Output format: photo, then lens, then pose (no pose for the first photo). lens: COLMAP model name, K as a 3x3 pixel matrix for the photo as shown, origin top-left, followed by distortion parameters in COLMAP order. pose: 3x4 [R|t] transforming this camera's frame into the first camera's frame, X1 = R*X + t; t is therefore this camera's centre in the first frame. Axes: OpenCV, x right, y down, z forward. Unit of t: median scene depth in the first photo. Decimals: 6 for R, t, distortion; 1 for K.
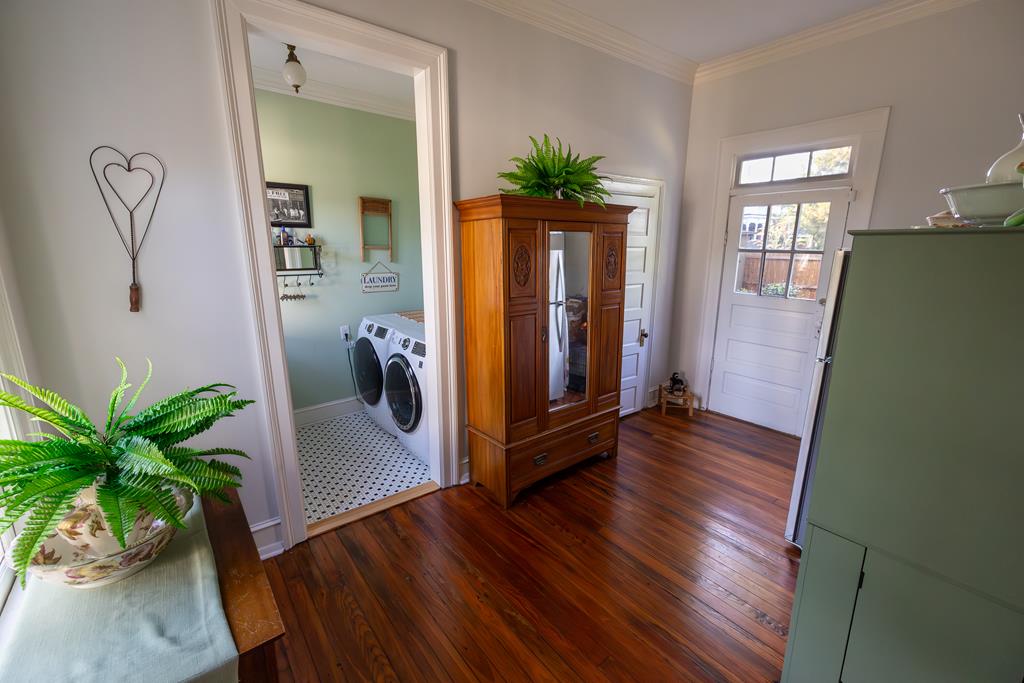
lens RADIAL K [[441.9, 0, 514.3], [0, 441.9, 340.6], [0, 0, 1]] dist [-0.001096, -0.000086]
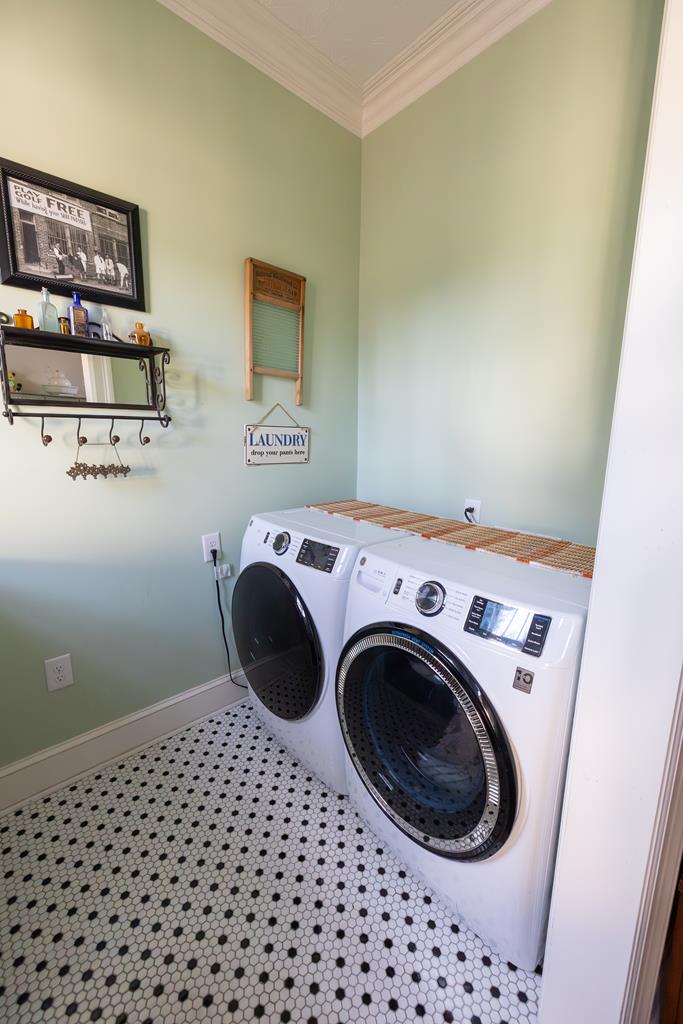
lens RADIAL K [[420.1, 0, 338.8], [0, 420.1, 516.0], [0, 0, 1]] dist [0.001045, -0.000014]
pose [[0.998544, -0.003009, 0.053865, -0.293019], [0.004285, 0.999713, -0.023586, -0.044564], [-0.053778, 0.023783, 0.998270, 0.584559]]
